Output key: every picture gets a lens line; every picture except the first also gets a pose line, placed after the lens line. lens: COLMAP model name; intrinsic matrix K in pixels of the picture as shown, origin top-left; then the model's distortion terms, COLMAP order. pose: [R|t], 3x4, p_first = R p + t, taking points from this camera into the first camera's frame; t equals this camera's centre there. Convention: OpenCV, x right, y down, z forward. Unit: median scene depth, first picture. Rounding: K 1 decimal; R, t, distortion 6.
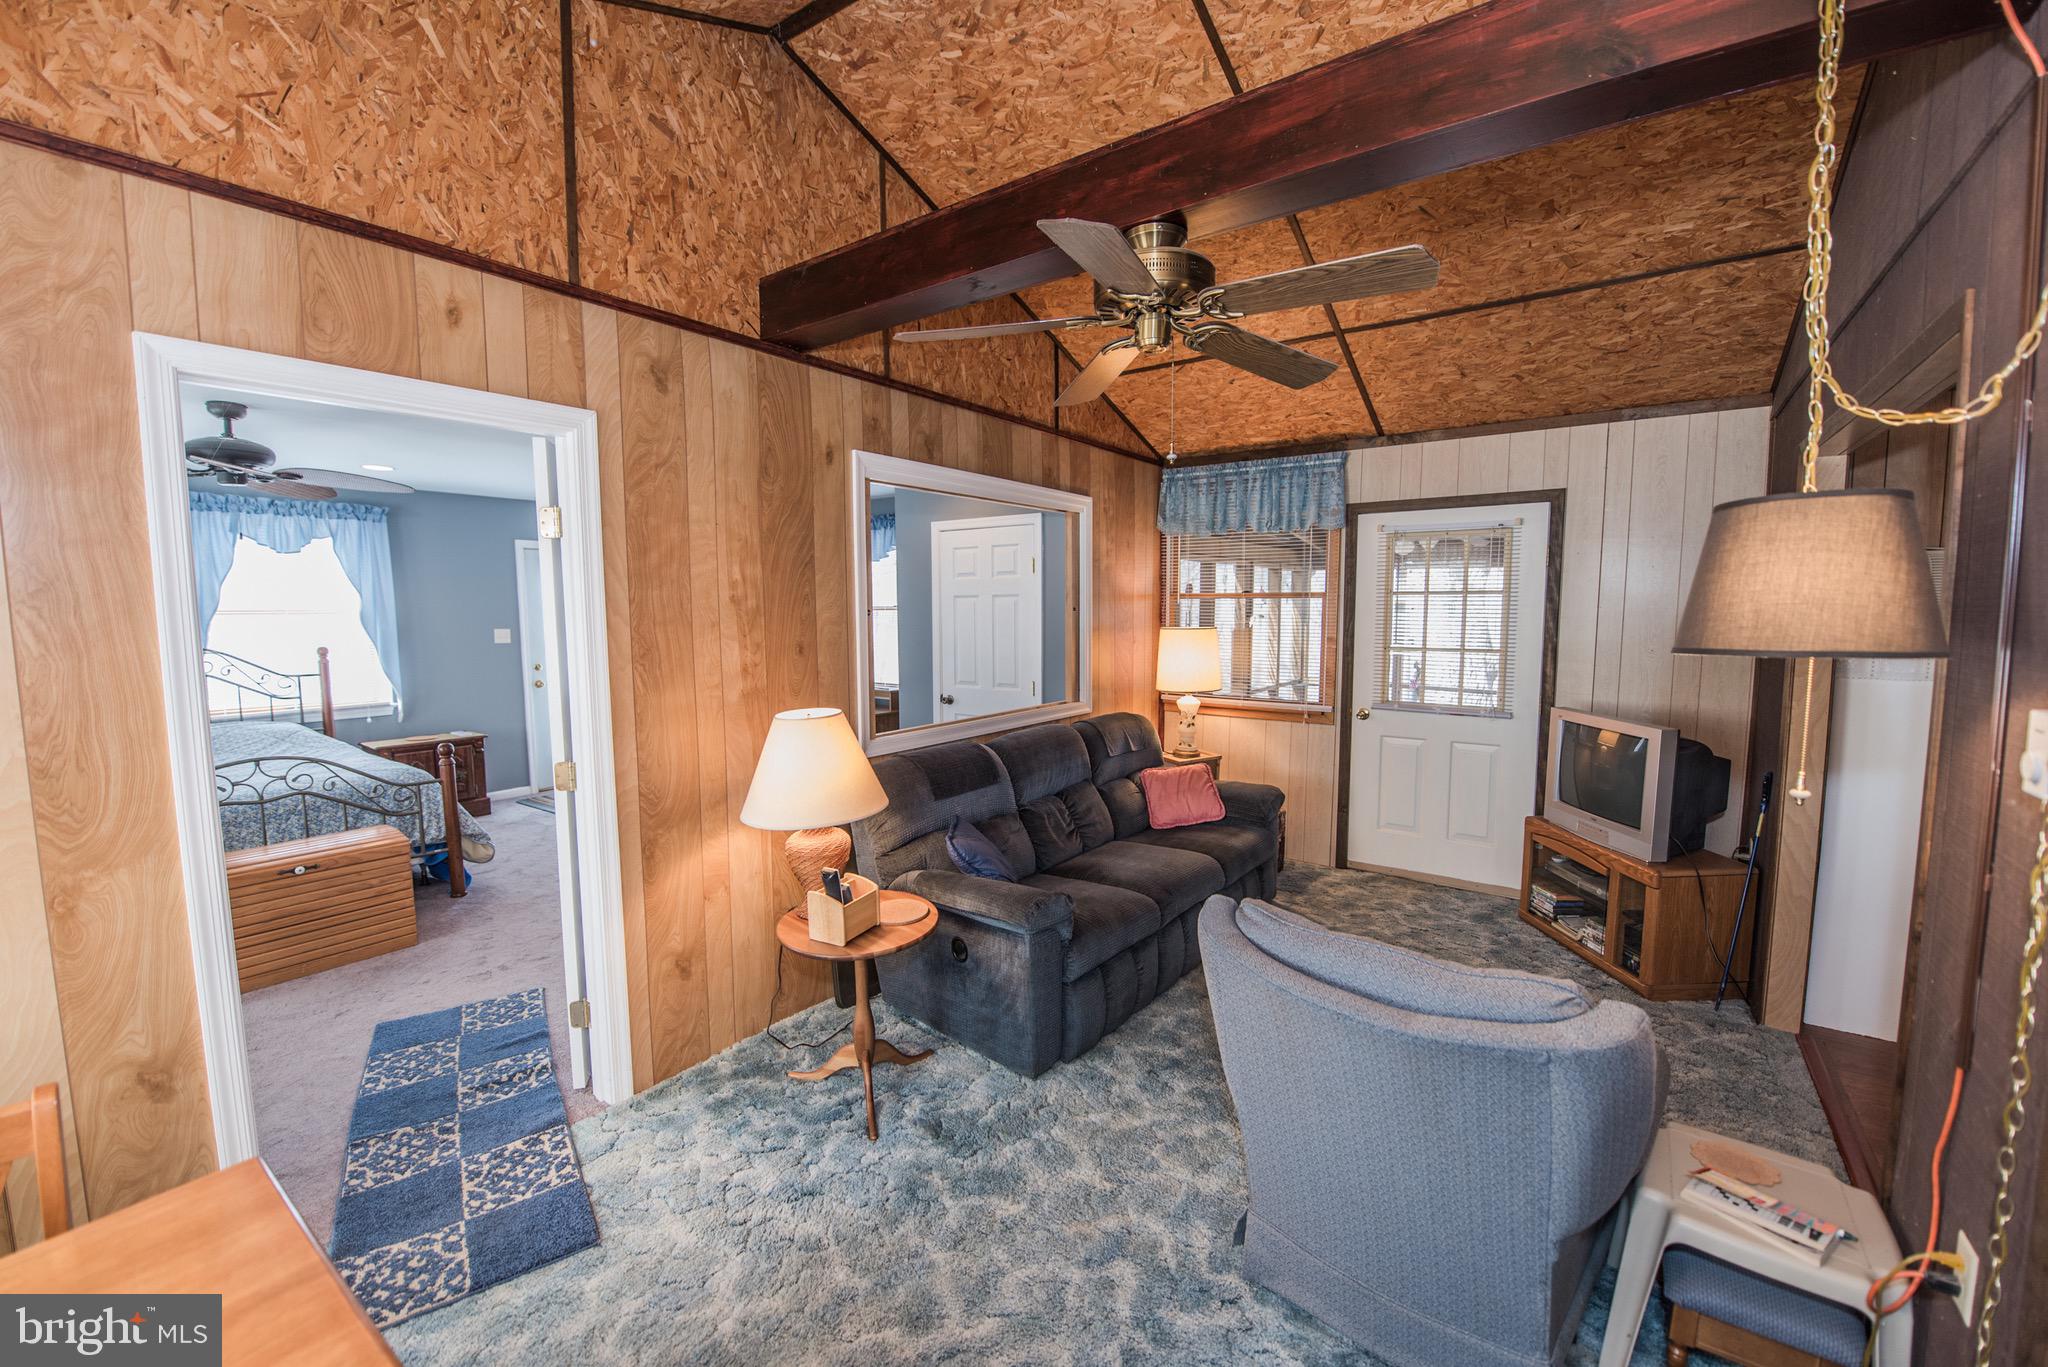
lens RADIAL K [[814.3, 0, 1015.6], [0, 814.3, 683.0], [0, 0, 1]] dist [-0.015339, -0.002191]
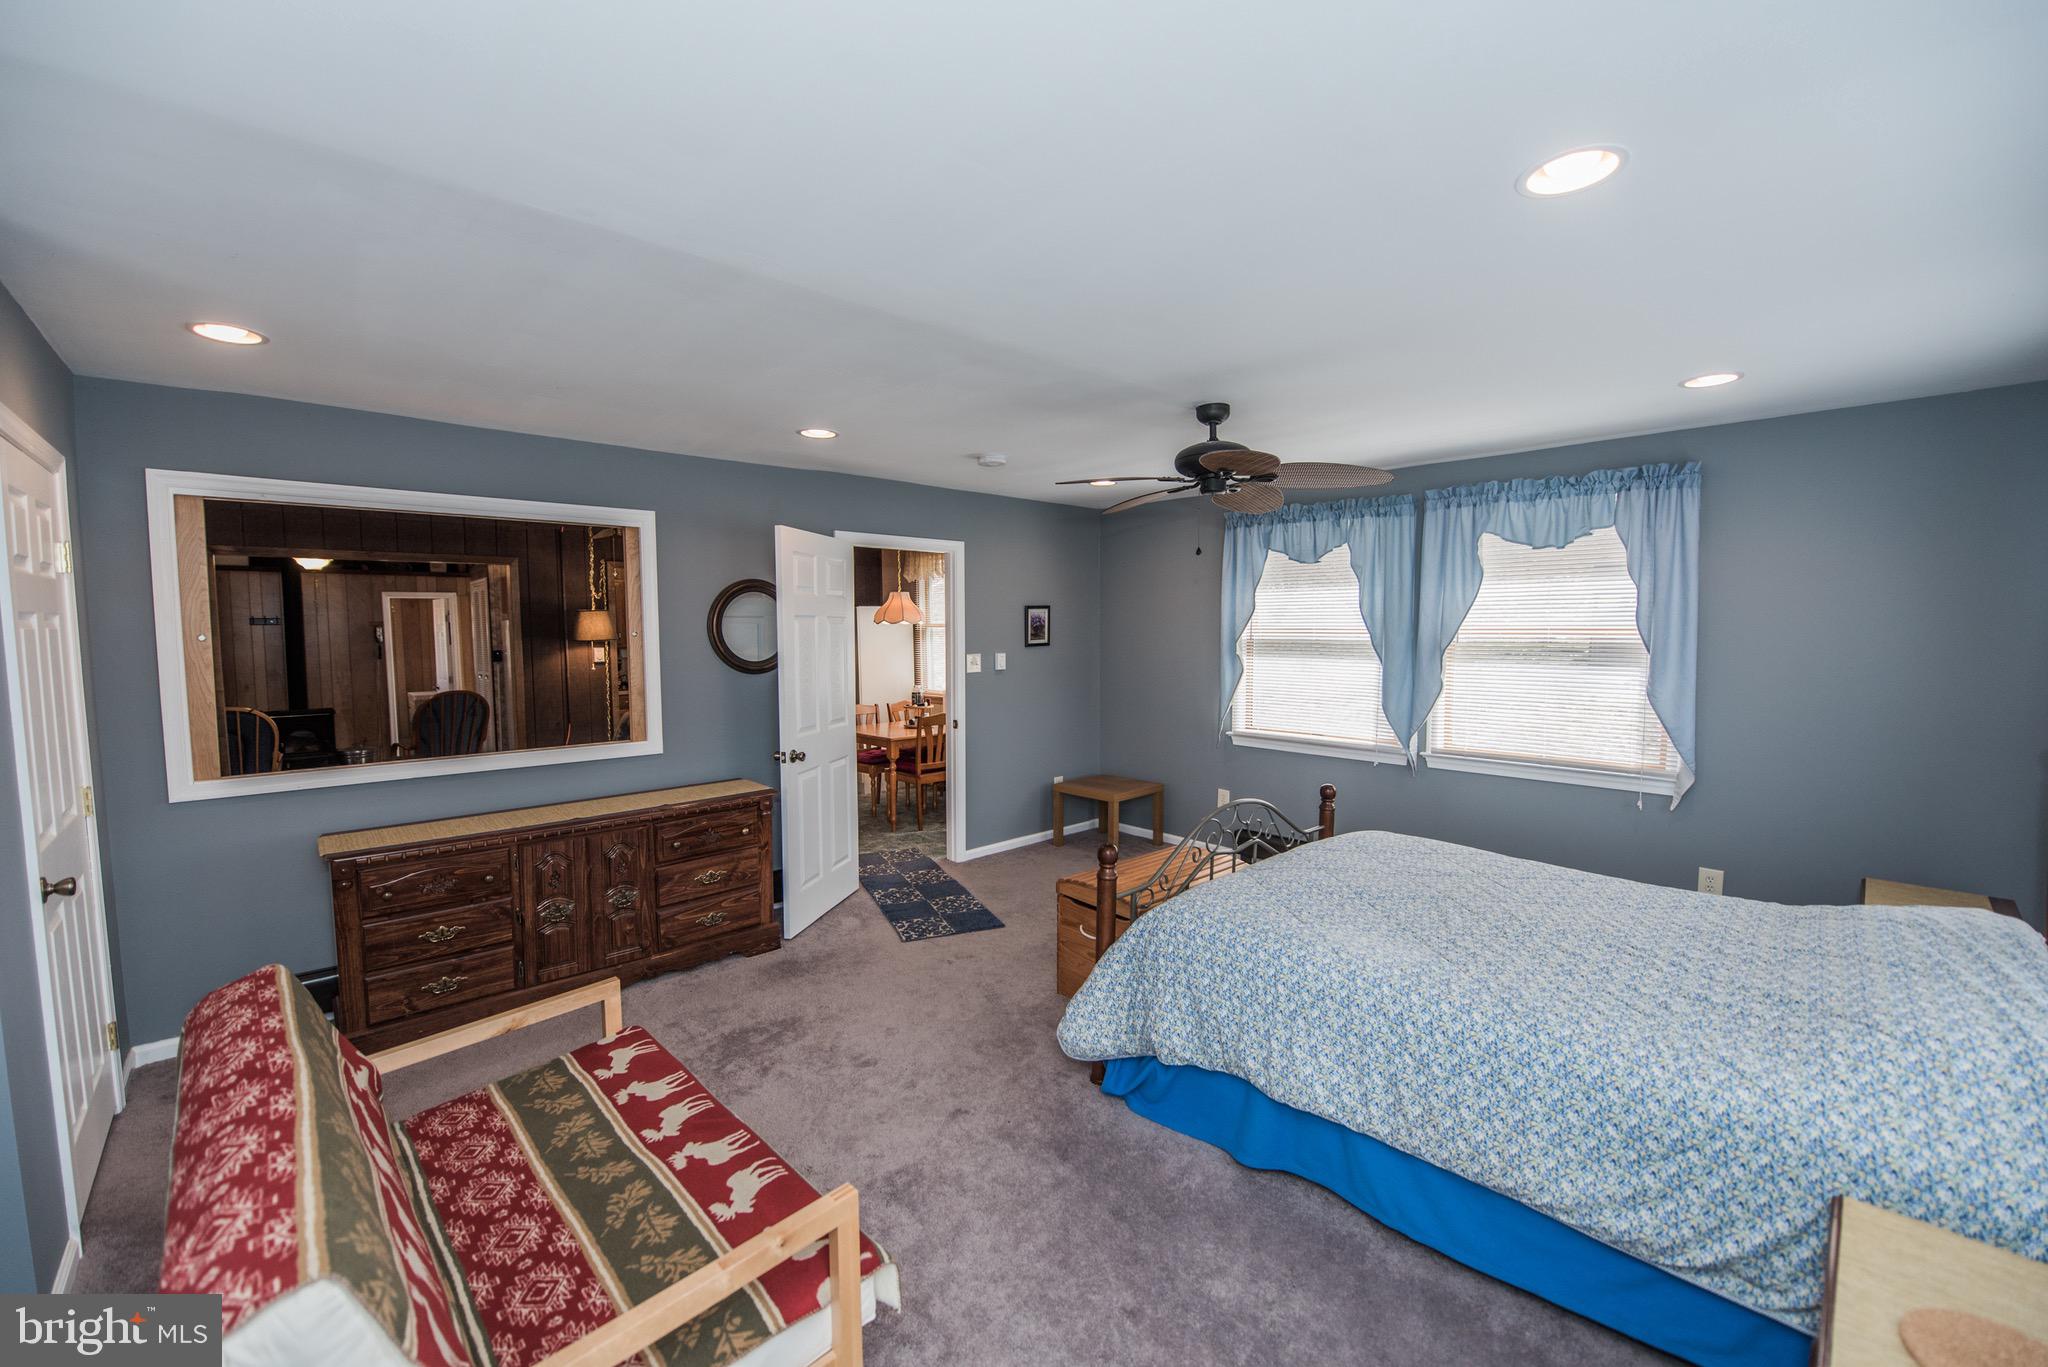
lens RADIAL K [[814.3, 0, 1018.8], [0, 814.3, 682.2], [0, 0, 1]] dist [-0.015339, -0.002191]
pose [[-0.982560, -0.003882, 0.185907, -1.068800], [0.026161, 0.986952, 0.158876, -0.217366], [-0.184098, 0.160969, -0.969638, 2.279234]]
